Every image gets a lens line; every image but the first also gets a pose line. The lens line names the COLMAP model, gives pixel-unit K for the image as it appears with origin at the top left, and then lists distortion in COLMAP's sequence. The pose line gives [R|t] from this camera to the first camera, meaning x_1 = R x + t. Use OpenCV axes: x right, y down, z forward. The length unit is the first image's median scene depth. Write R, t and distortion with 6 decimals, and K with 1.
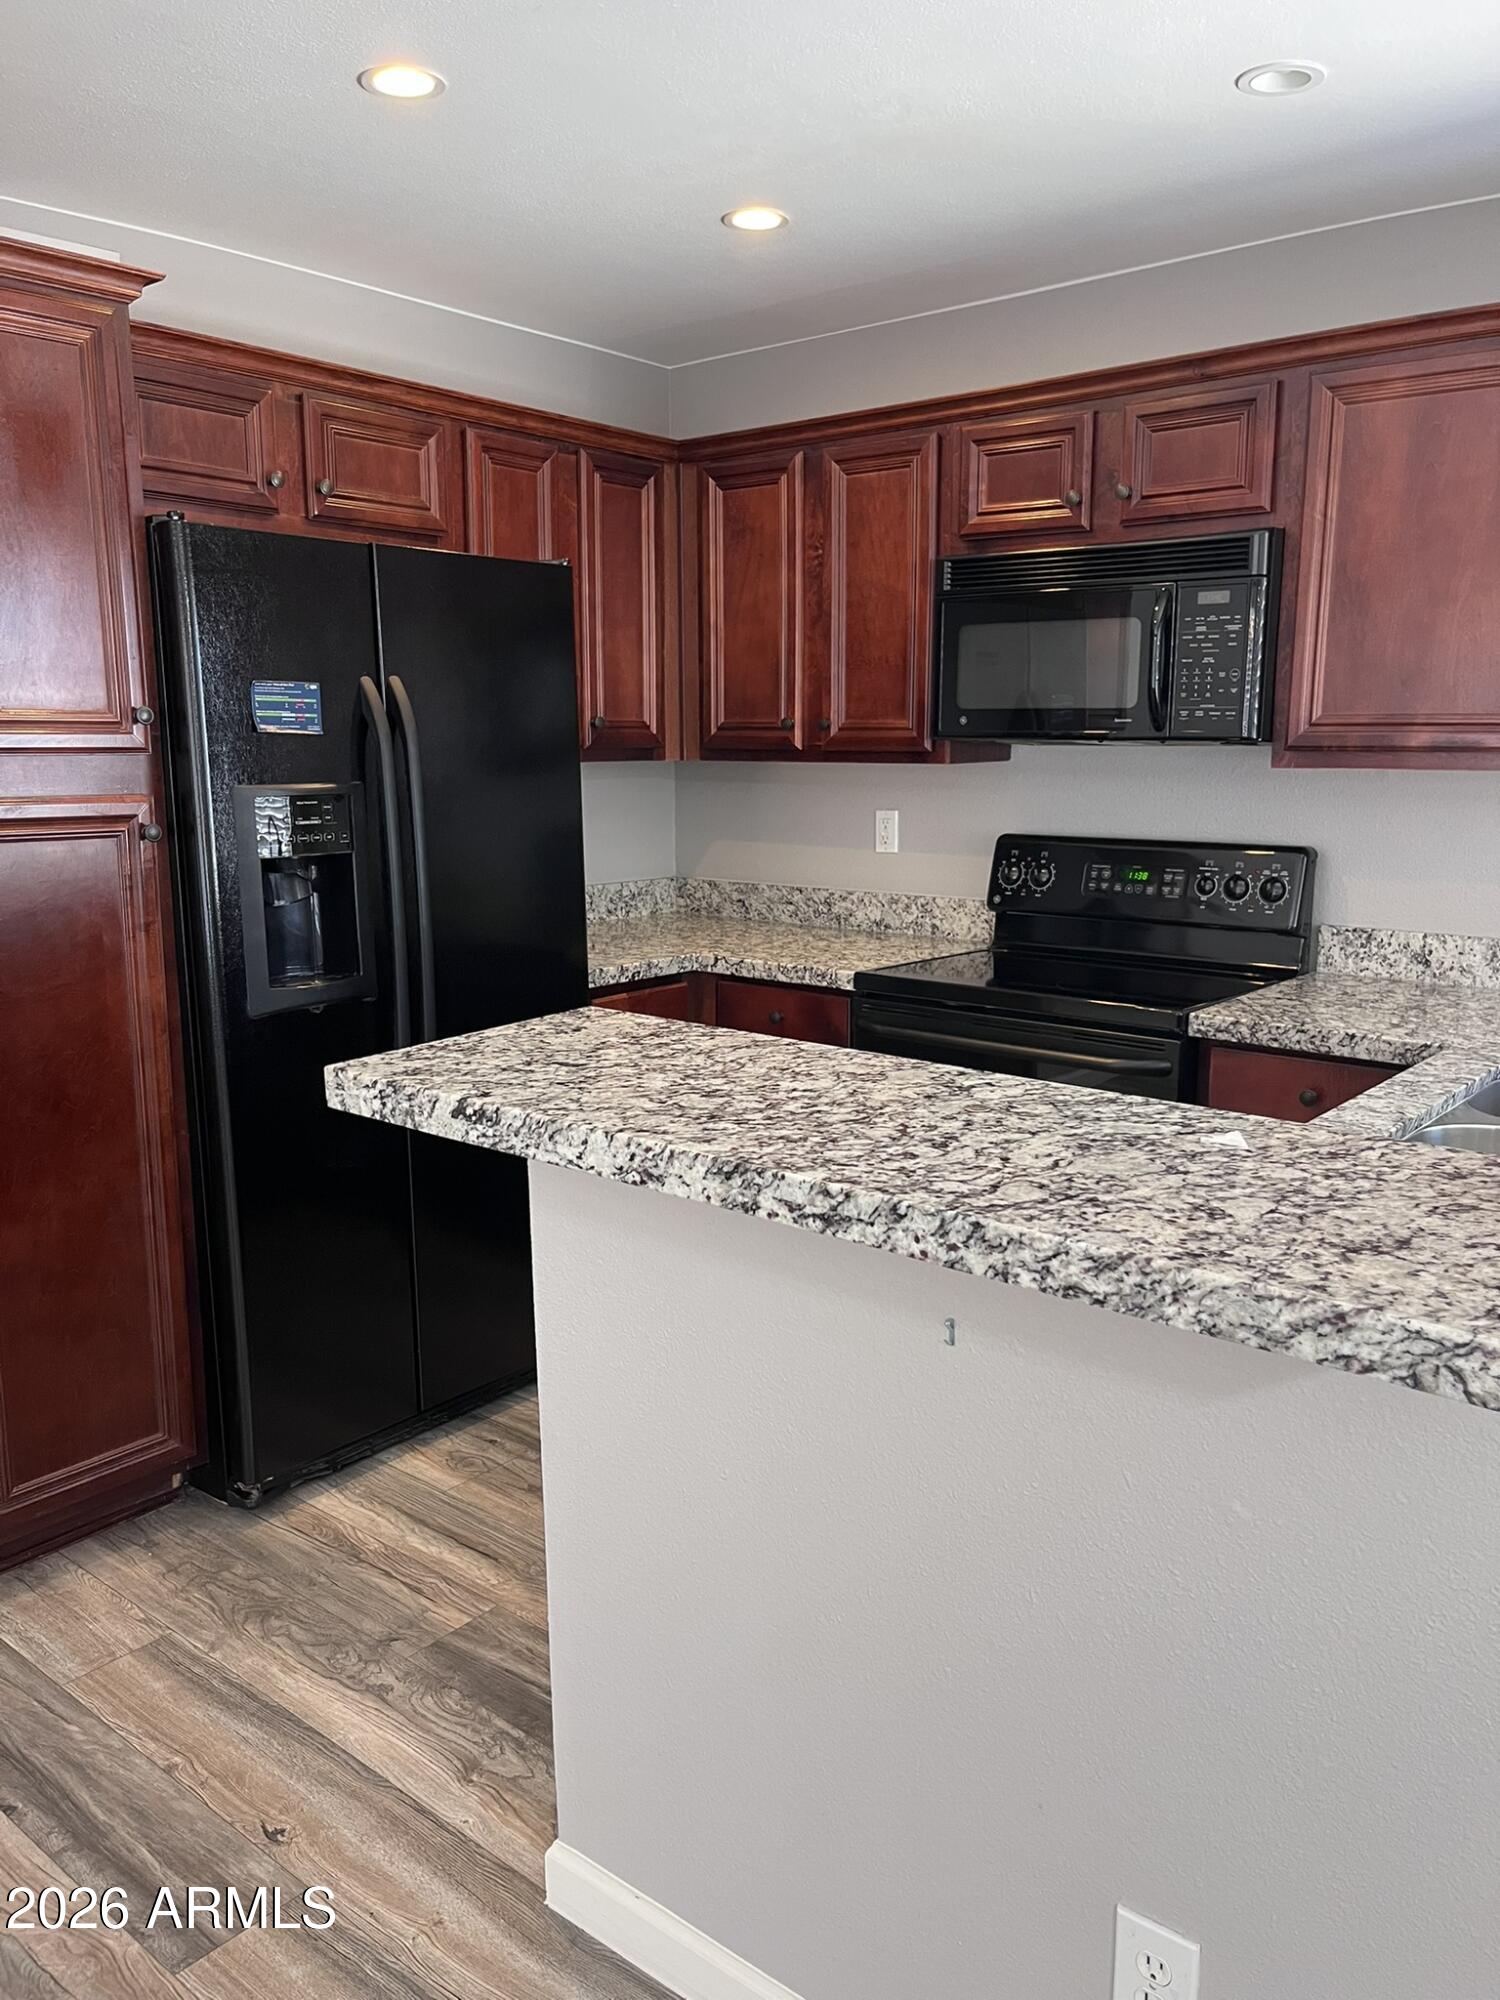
lens RADIAL K [[1514.5, 0, 743.8], [0, 1514.5, 1013.8], [0, 0, 1]] dist [0.035694, -0.029070]
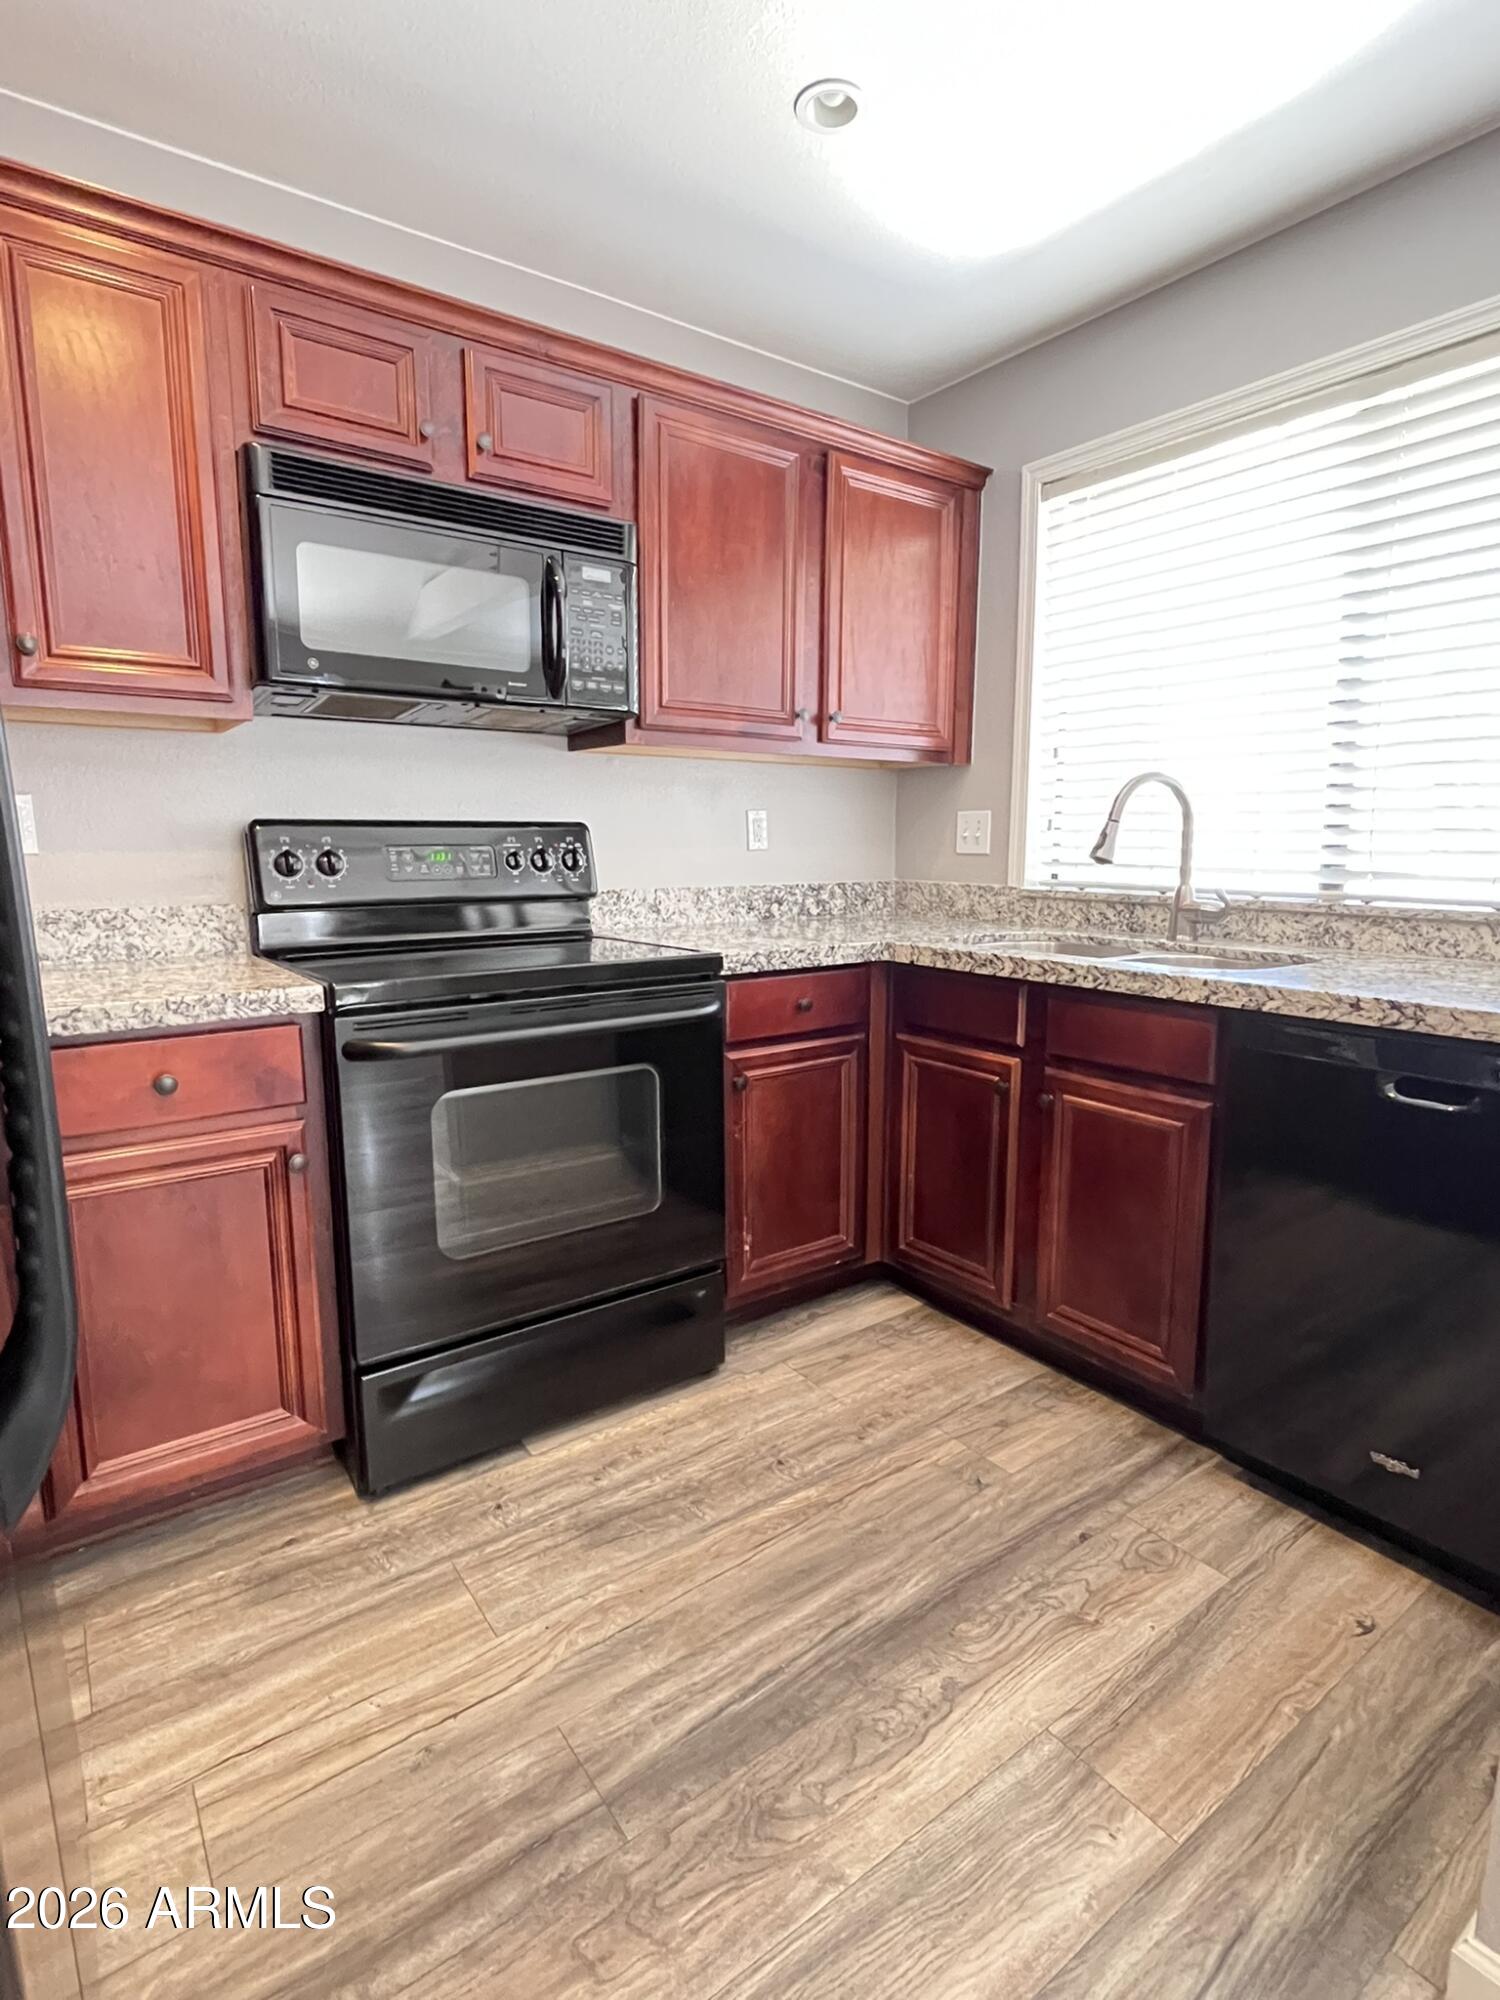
lens RADIAL K [[1005.2, 0, 754.4], [0, 1005.2, 991.4], [0, 0, 1]] dist [-0.002582, -0.000341]
pose [[0.243746, -0.142250, 0.959350, -0.373842], [0.178017, 0.978941, 0.099925, -0.039752], [-0.953361, 0.146424, 0.263936, 0.747201]]
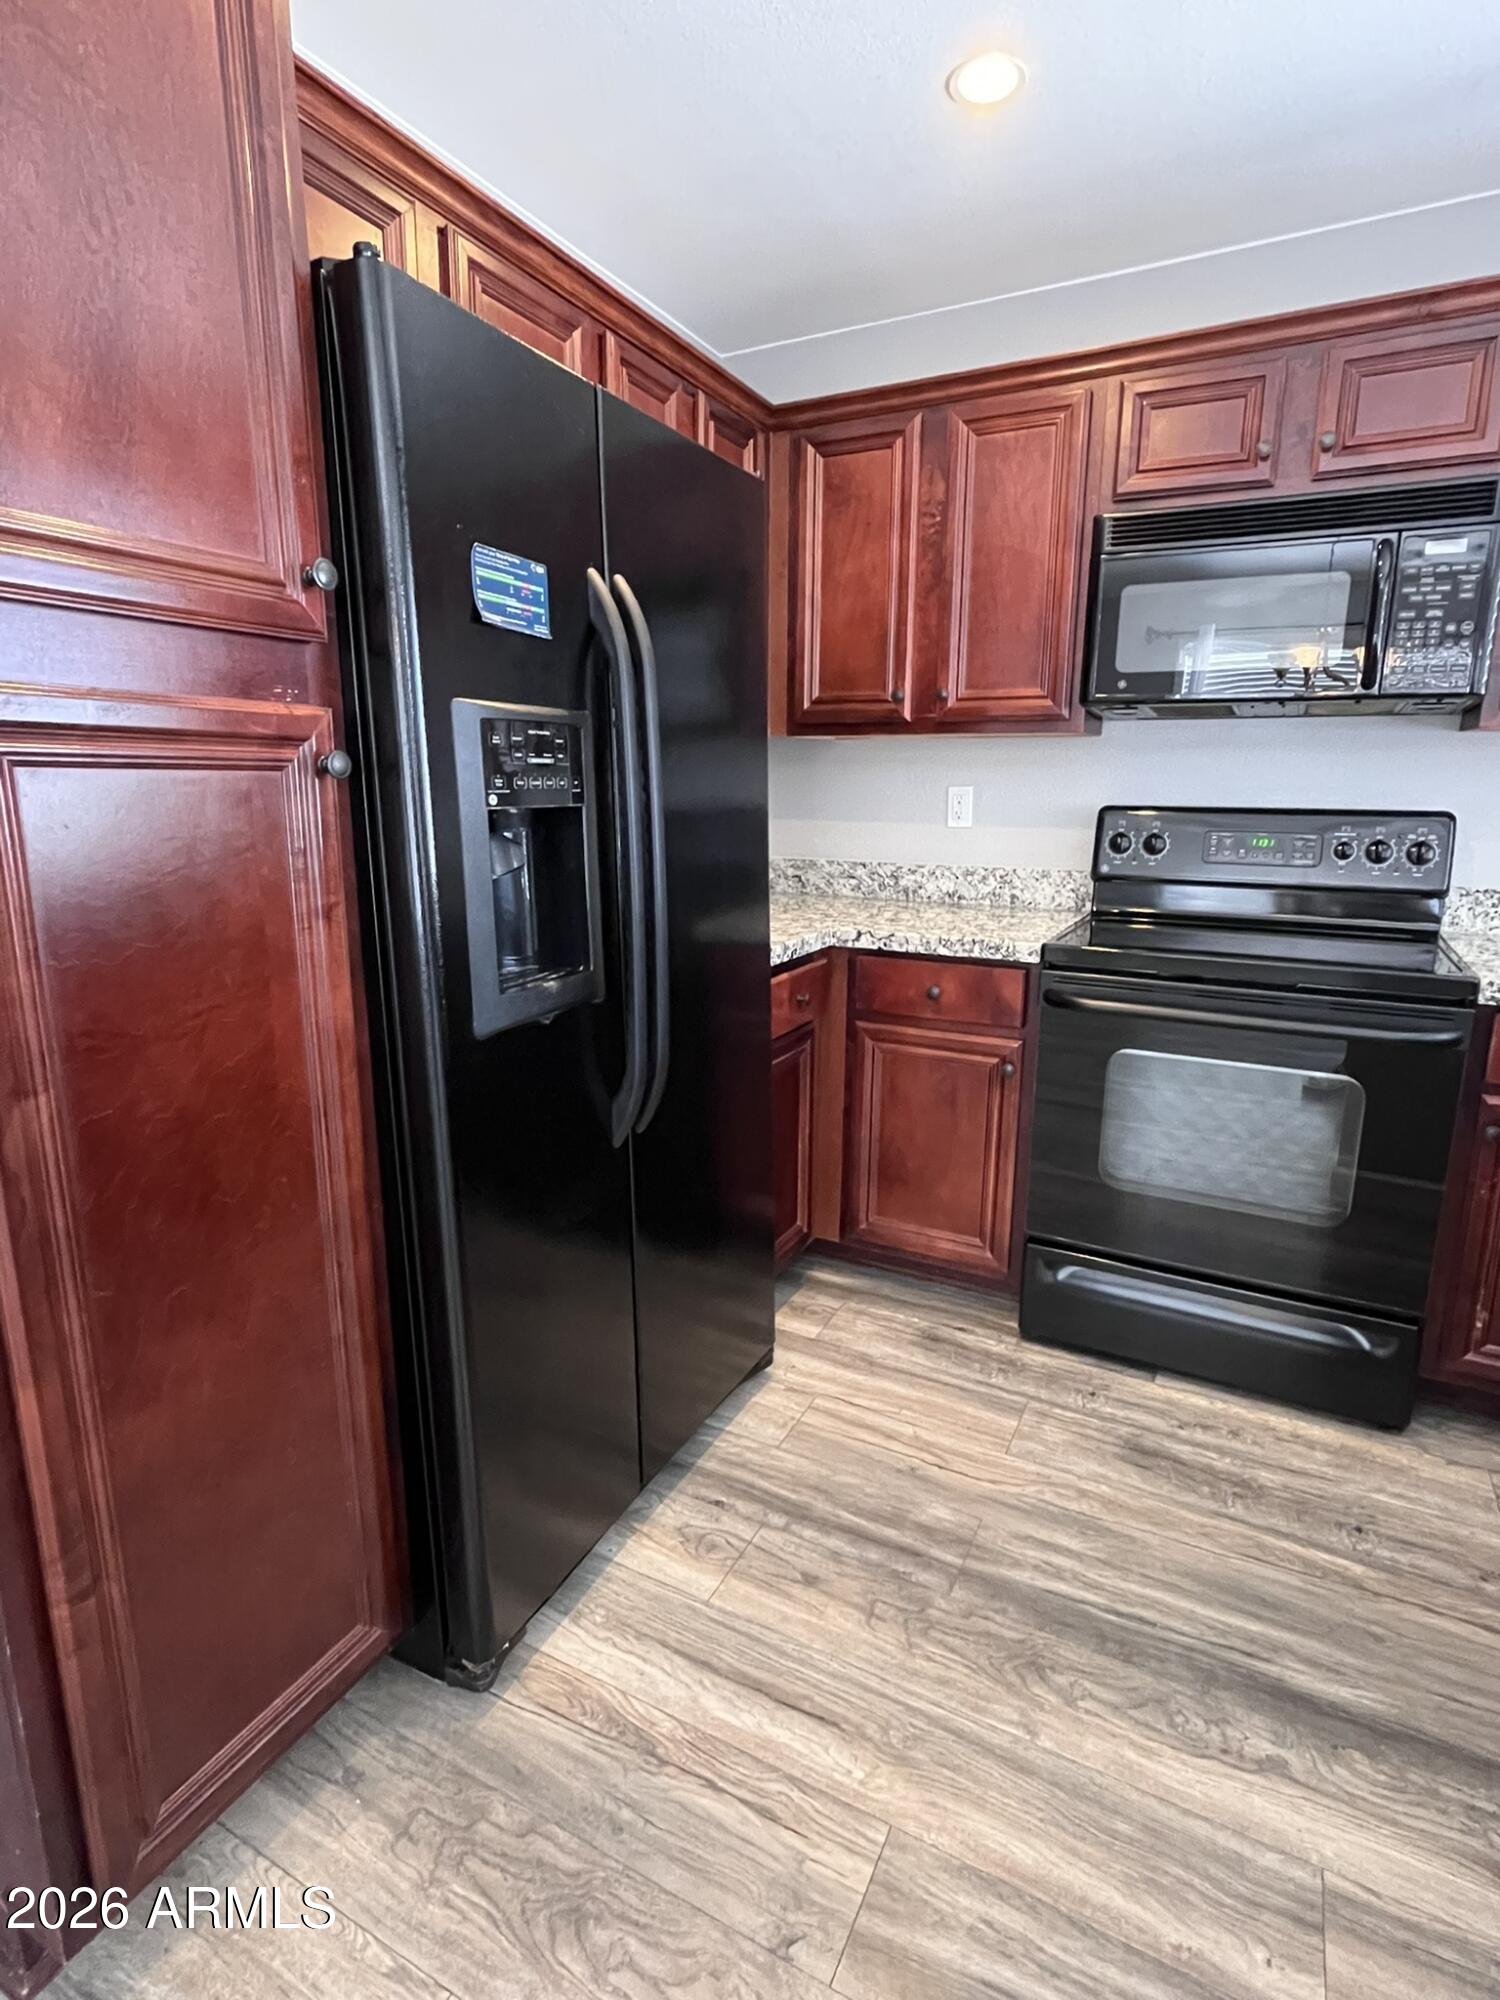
lens RADIAL K [[1005.2, 0, 756.7], [0, 1005.2, 989.8], [0, 0, 1]] dist [-0.002582, -0.000341]
pose [[0.977083, -0.038164, 0.209407, -0.259889], [0.032359, 0.998993, 0.031074, -0.026518], [-0.210382, -0.023586, 0.977335, 0.460203]]
